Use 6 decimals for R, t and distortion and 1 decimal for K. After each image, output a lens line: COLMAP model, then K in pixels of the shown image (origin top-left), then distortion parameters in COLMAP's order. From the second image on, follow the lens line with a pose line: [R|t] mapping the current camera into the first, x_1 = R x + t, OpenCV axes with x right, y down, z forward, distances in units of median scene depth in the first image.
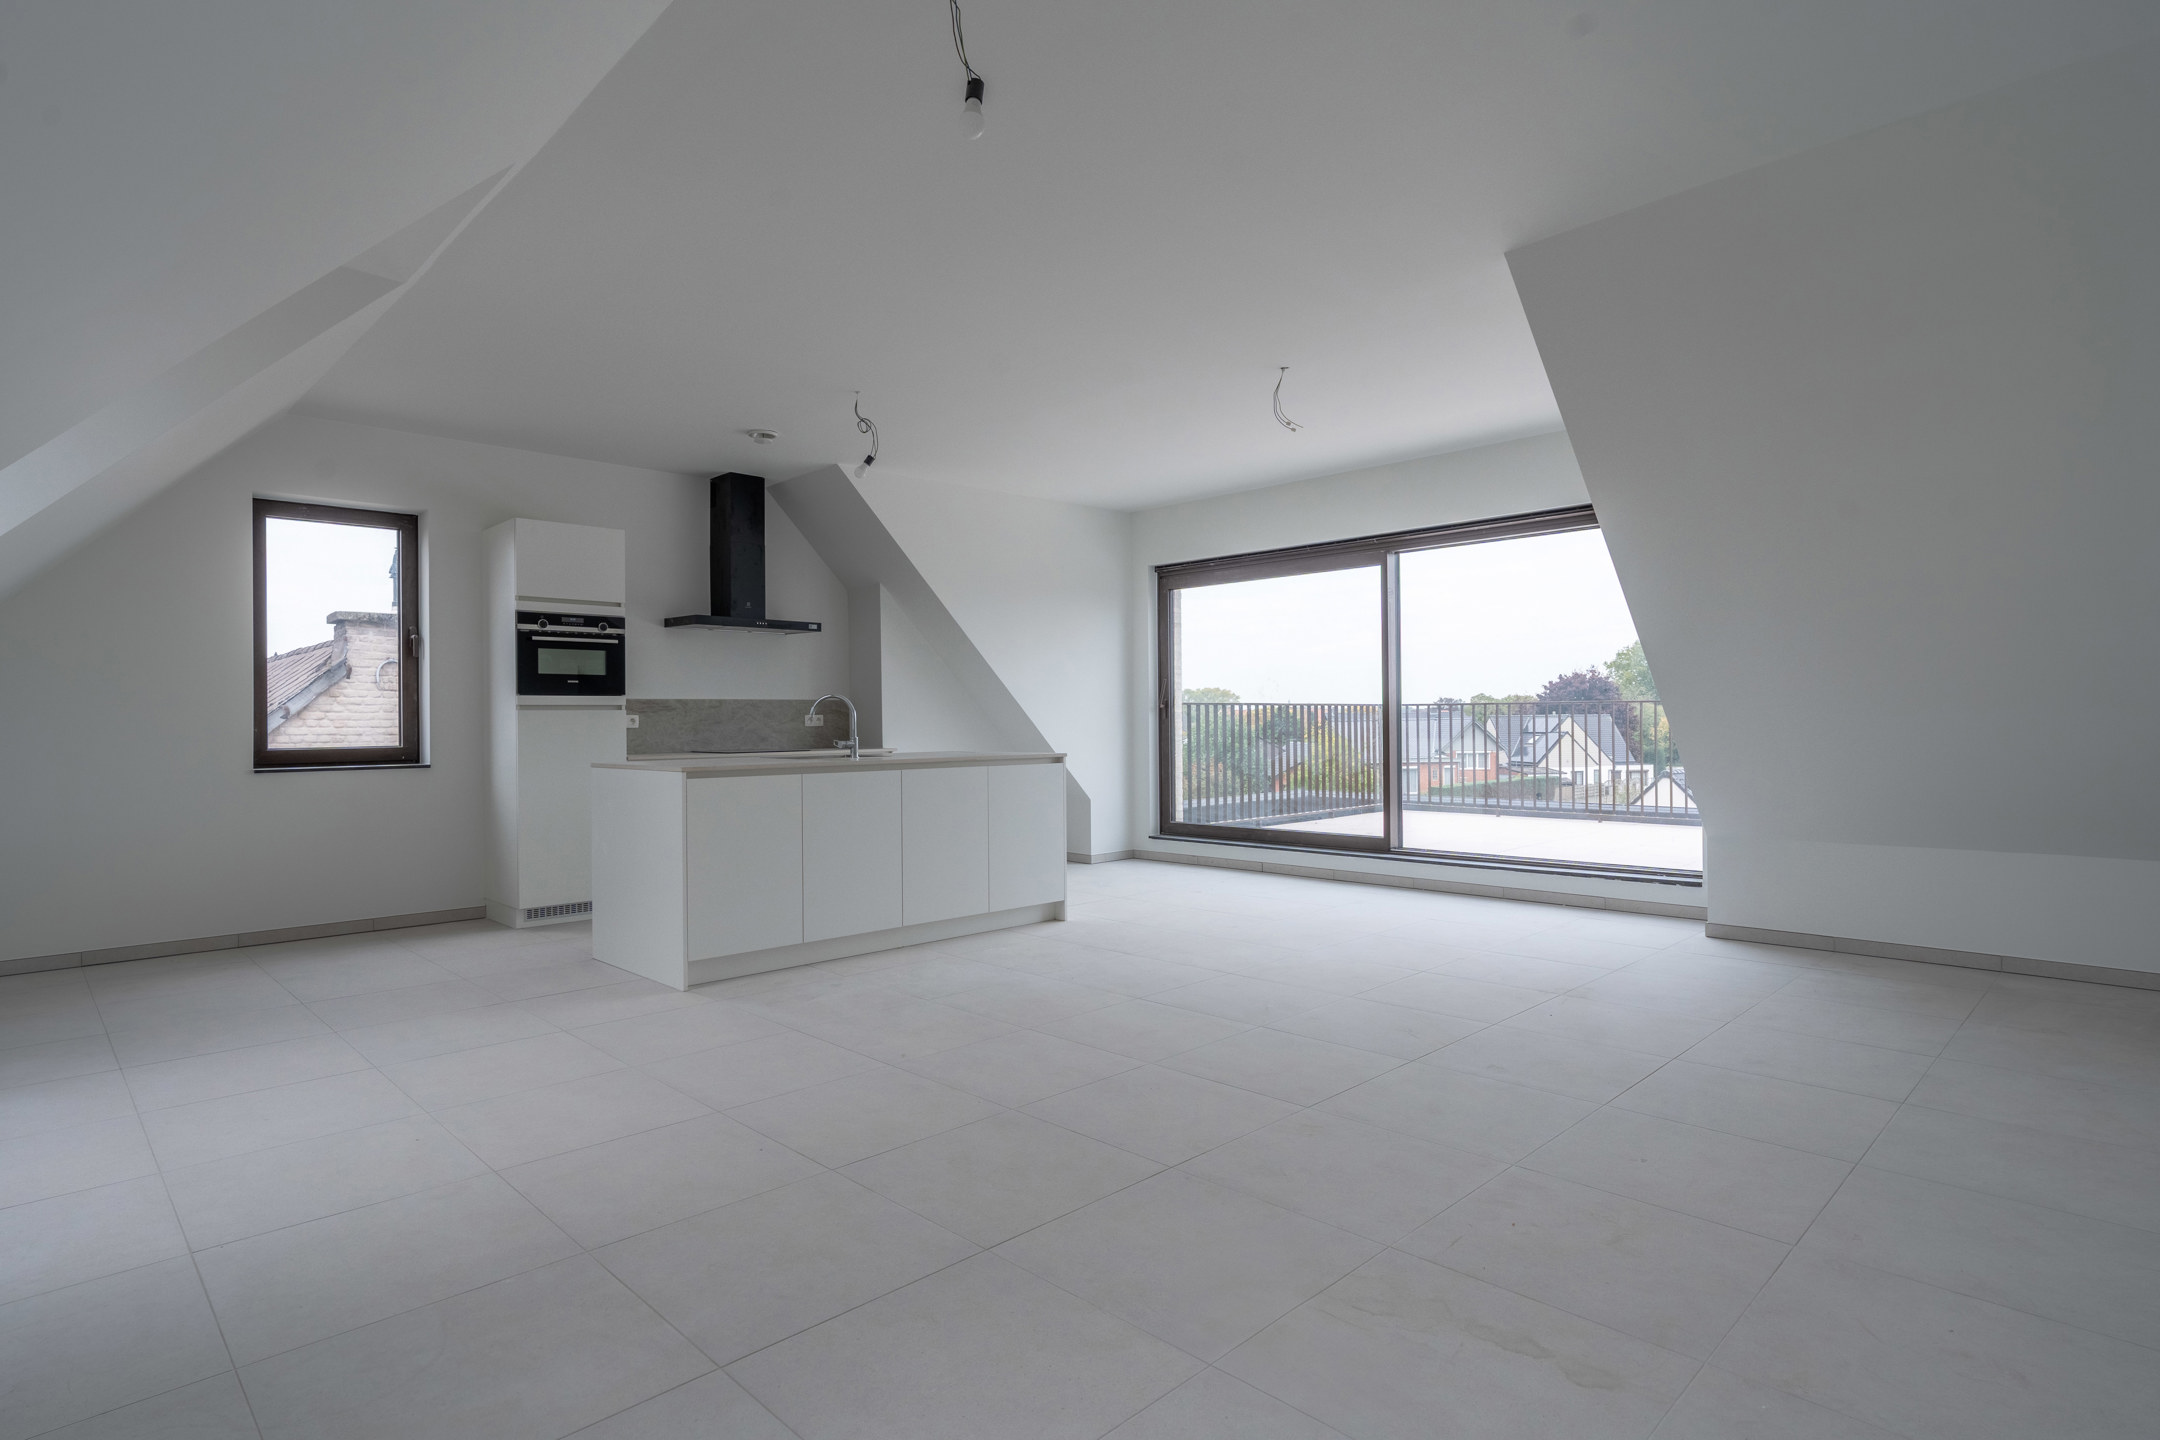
lens RADIAL K [[1108.4, 0, 1080.0], [0, 1108.4, 720.0], [0, 0, 1]] dist [-0.019318, -0.000049]
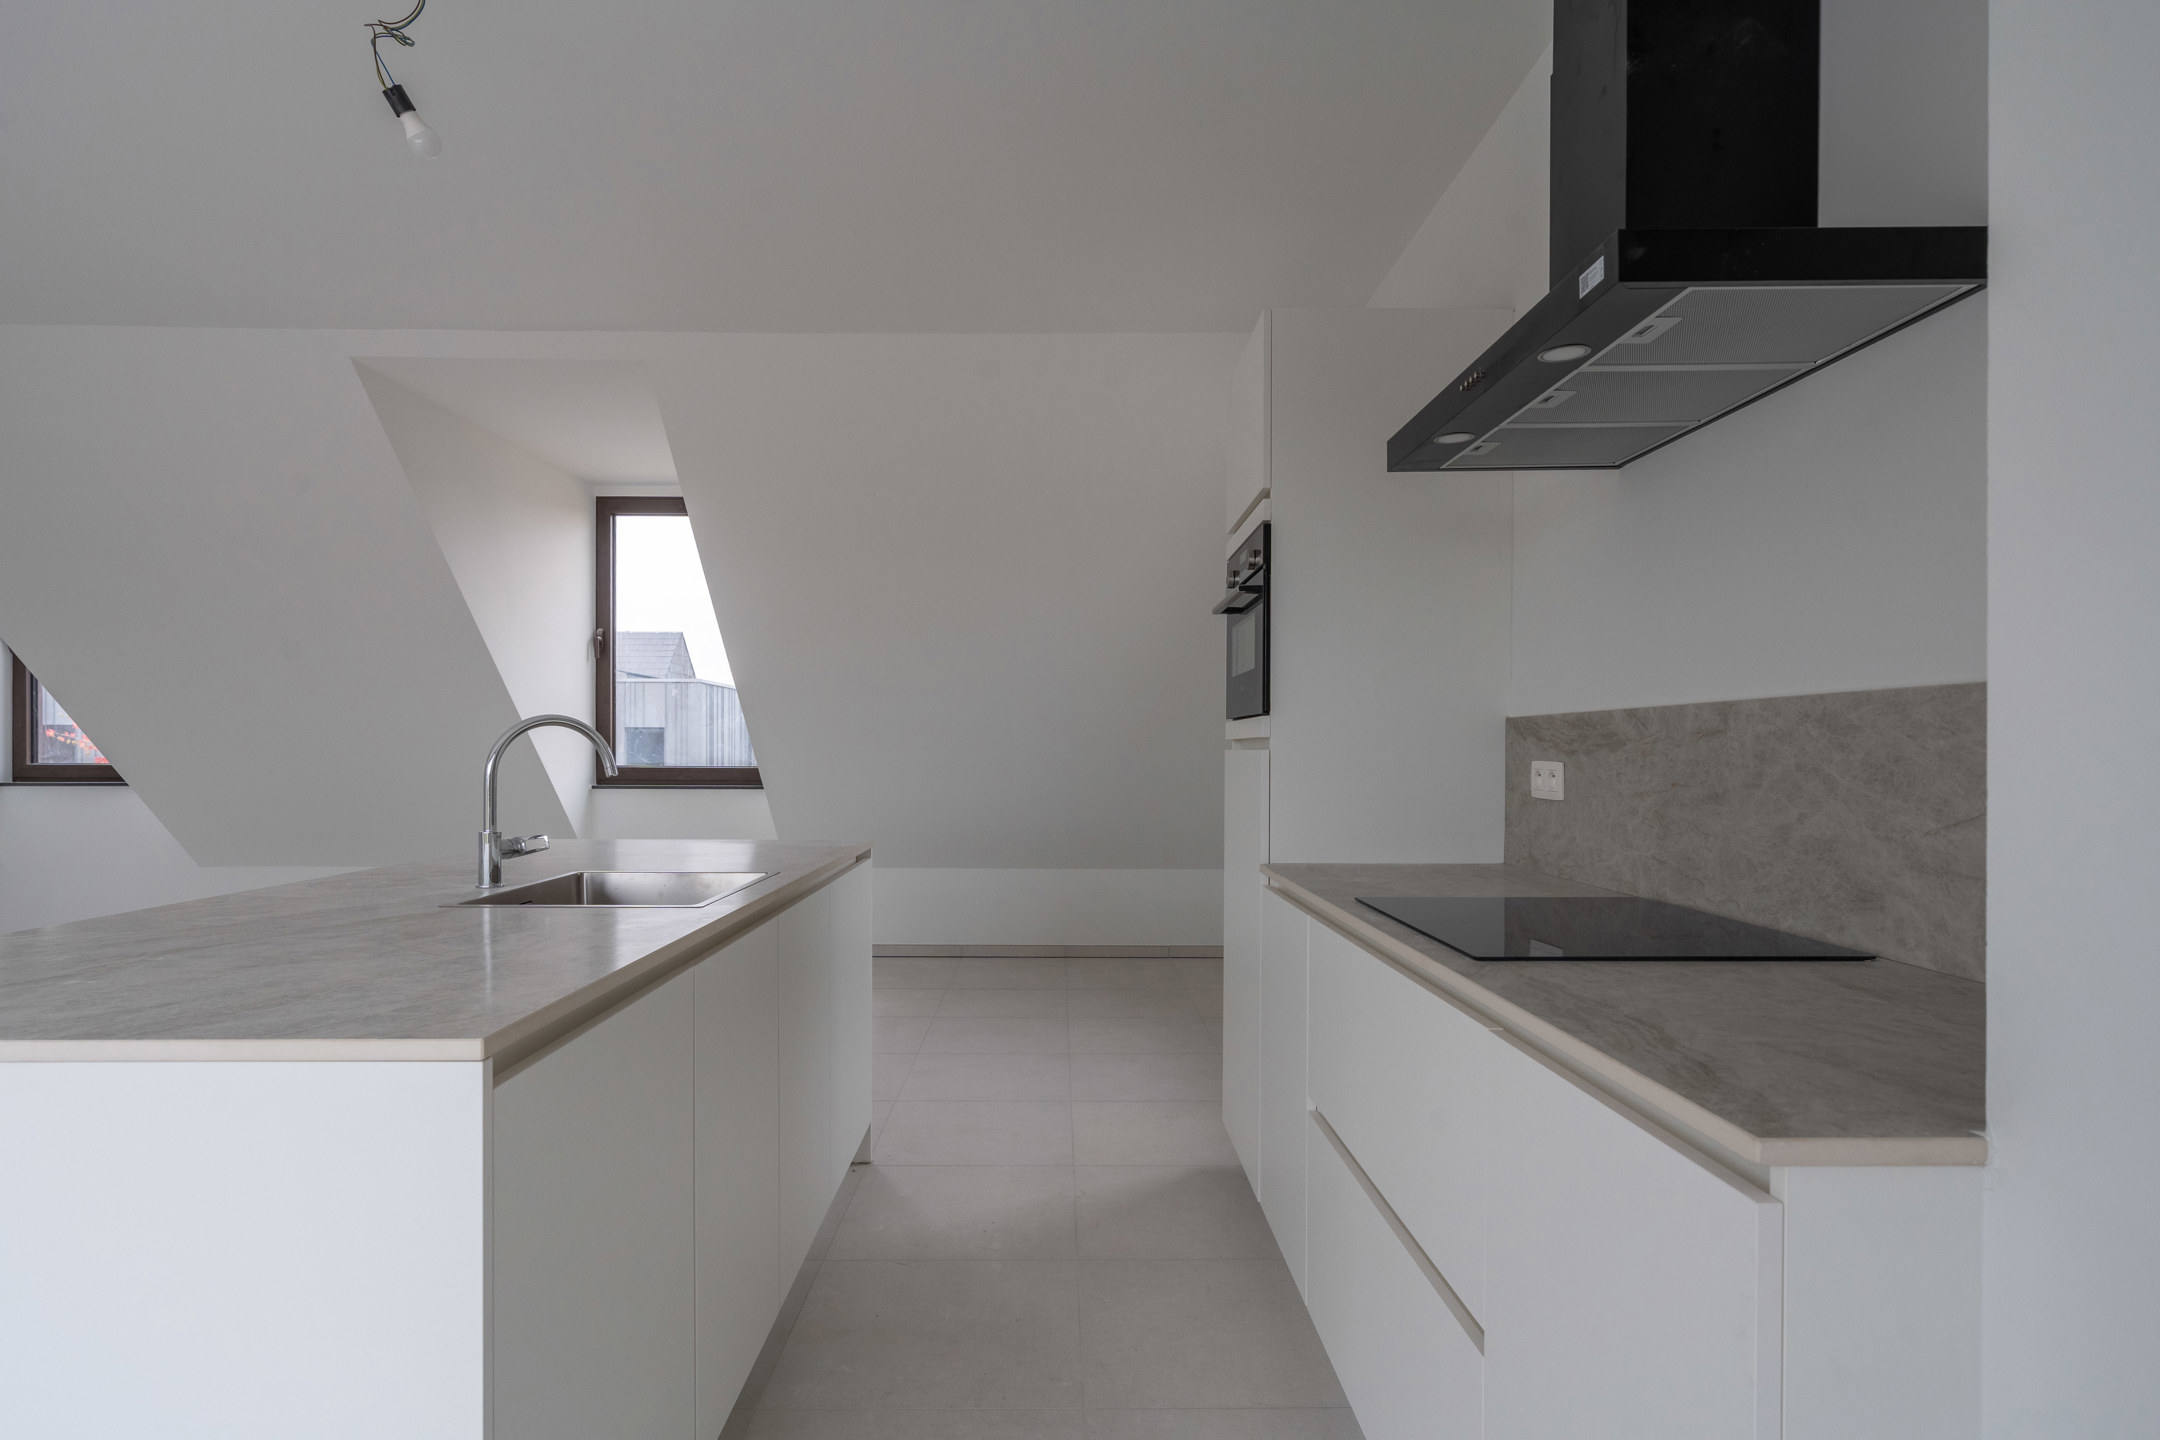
lens RADIAL K [[1138.3, 0, 1066.1], [0, 1138.3, 775.0], [0, 0, 1]] dist [-0.003298, 0.000083]
pose [[-0.693312, 0.023359, -0.720259, -0.051786], [0.002898, 0.999557, 0.029627, -0.010661], [0.720632, 0.018453, -0.693072, 1.095789]]
